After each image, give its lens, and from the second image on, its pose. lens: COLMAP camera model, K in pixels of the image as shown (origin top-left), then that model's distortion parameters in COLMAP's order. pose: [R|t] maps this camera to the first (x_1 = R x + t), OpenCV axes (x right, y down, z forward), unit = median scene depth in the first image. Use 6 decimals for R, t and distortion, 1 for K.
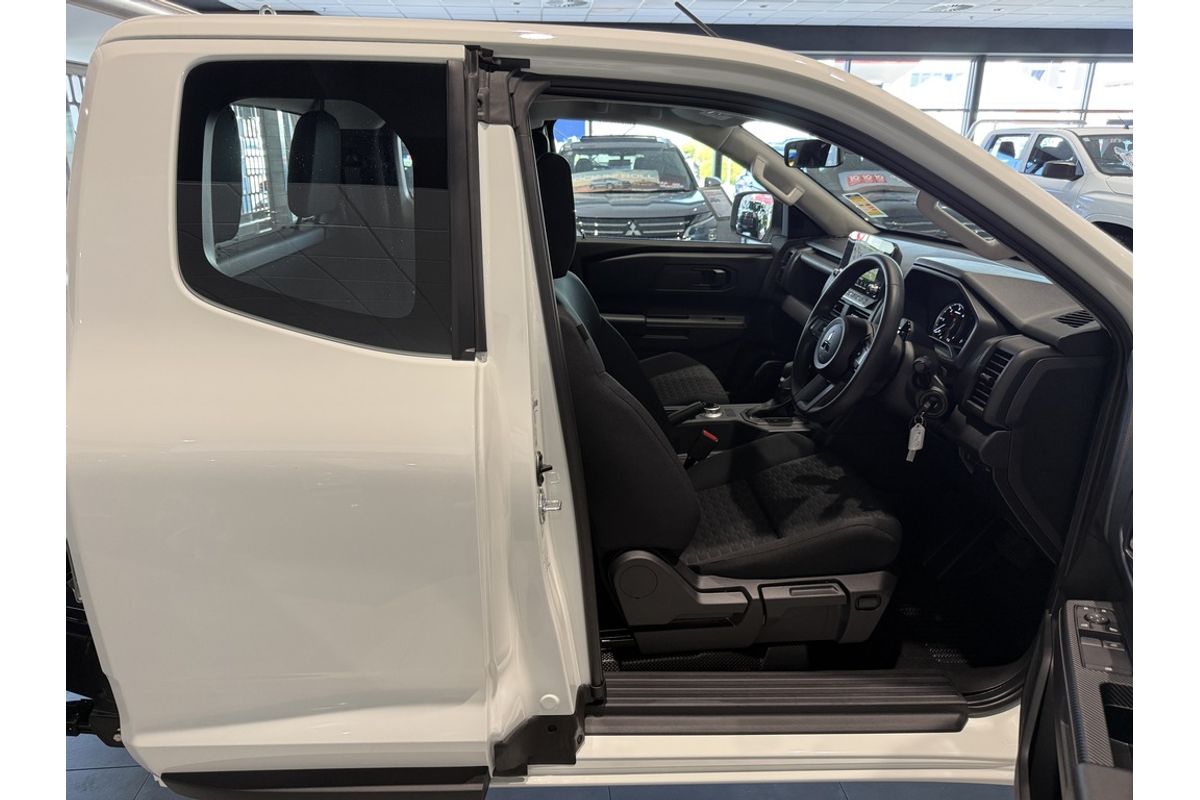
lens RADIAL K [[773.9, 0, 596.0], [0, 773.9, 403.1], [0, 0, 1]] dist [0.026215, -0.034786]
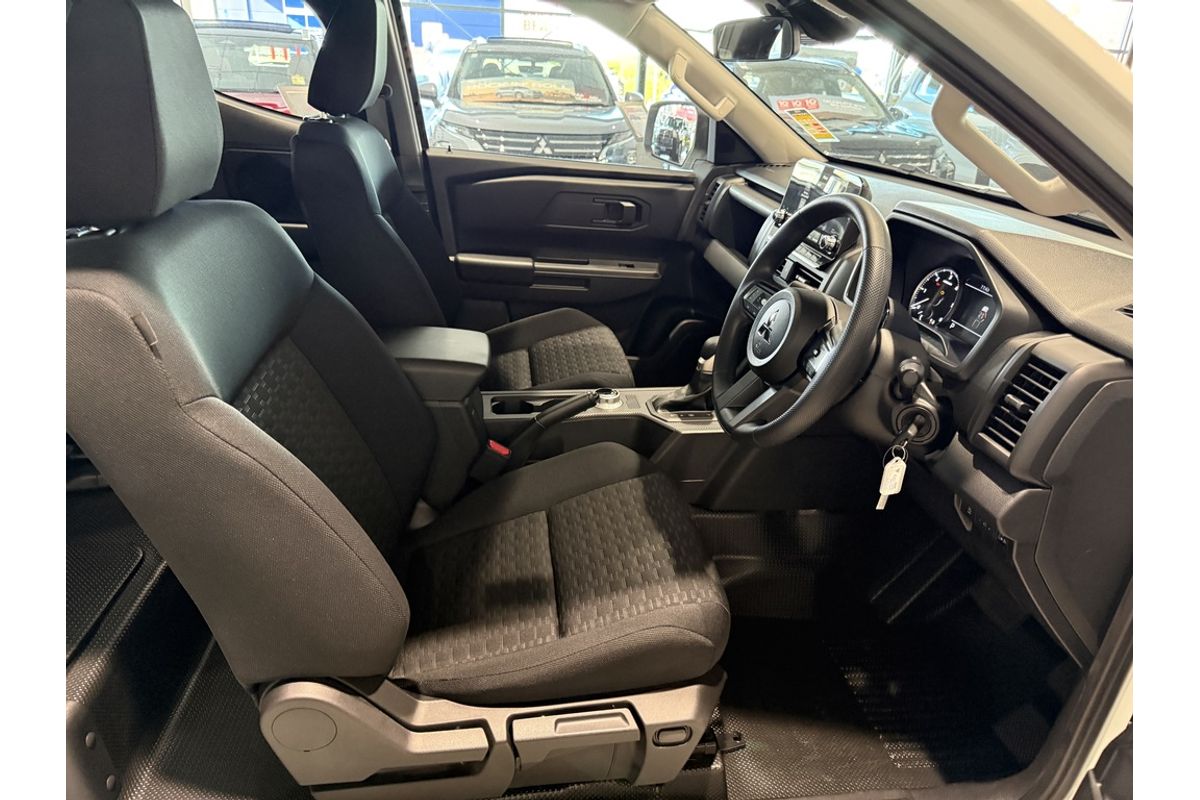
lens RADIAL K [[773.9, 0, 611.9], [0, 773.9, 401.5], [0, 0, 1]] dist [0.026215, -0.034786]
pose [[0.992836, 0.004616, 0.119396, 0.053605], [-0.015824, 0.995532, 0.093088, -0.046861], [-0.118433, -0.094310, 0.988473, 0.220344]]
